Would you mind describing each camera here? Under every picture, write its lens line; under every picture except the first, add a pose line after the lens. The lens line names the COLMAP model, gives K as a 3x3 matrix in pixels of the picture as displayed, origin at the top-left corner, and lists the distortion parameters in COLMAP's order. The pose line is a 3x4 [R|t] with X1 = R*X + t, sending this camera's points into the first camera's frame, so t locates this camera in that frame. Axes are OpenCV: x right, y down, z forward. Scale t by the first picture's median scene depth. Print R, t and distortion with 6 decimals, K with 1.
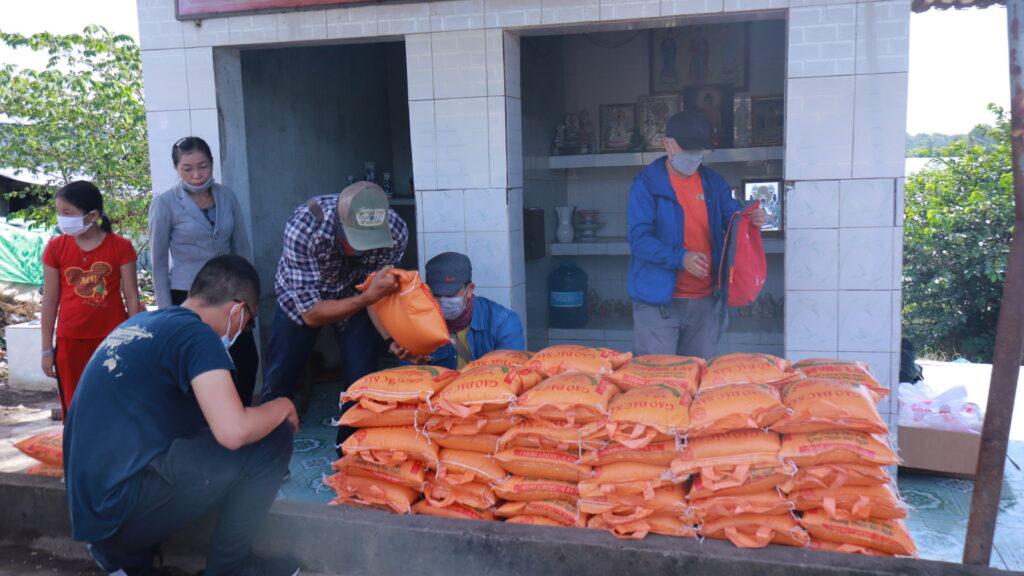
lens RADIAL K [[830.6, 0, 515.5], [0, 830.6, 283.6], [0, 0, 1]] dist [-0.013228, 0.015604]
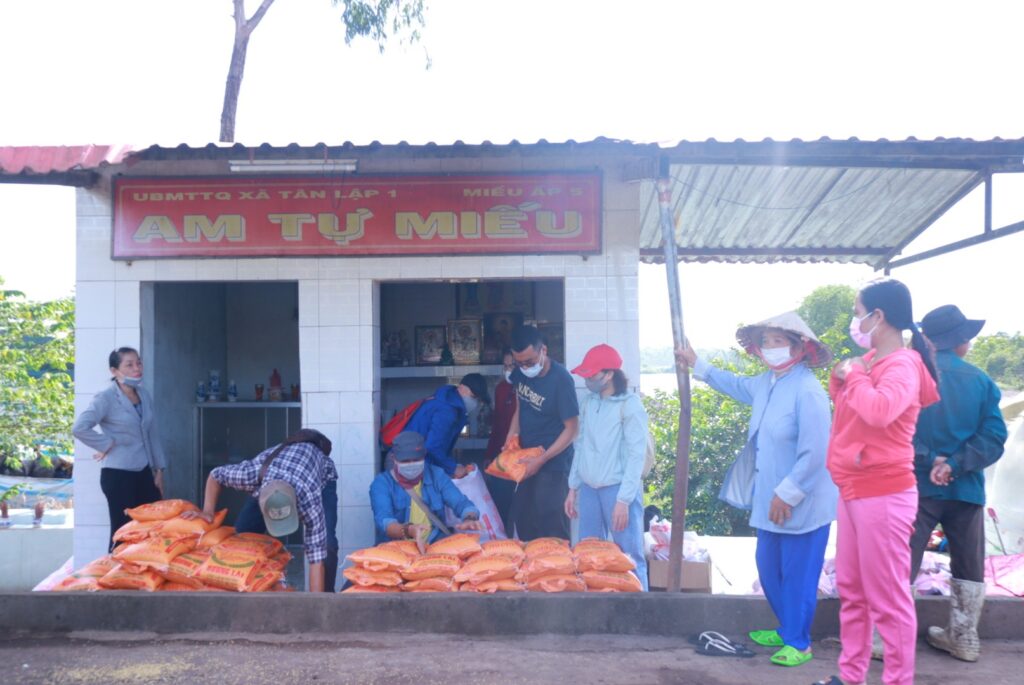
lens RADIAL K [[977.0, 0, 481.2], [0, 977.0, 341.4], [0, 0, 1]] dist [0.000018, 0.000000]
pose [[0.974209, 0.022261, 0.224547, -0.296832], [0.017621, 0.984578, -0.174056, 0.129973], [-0.224959, 0.173524, 0.958792, -0.896826]]
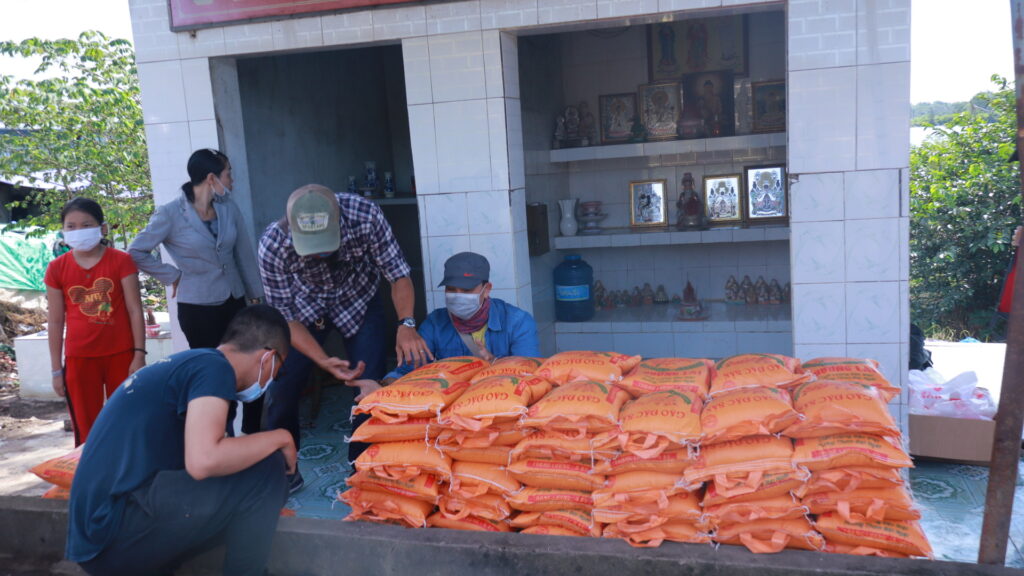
lens RADIAL K [[830.6, 0, 516.2], [0, 830.6, 285.0], [0, 0, 1]] dist [-0.013228, 0.015604]
pose [[0.999362, -0.035366, -0.004965, -0.001950], [0.035462, 0.999156, 0.020739, -0.031735], [0.004228, -0.020902, 0.999773, 0.001950]]
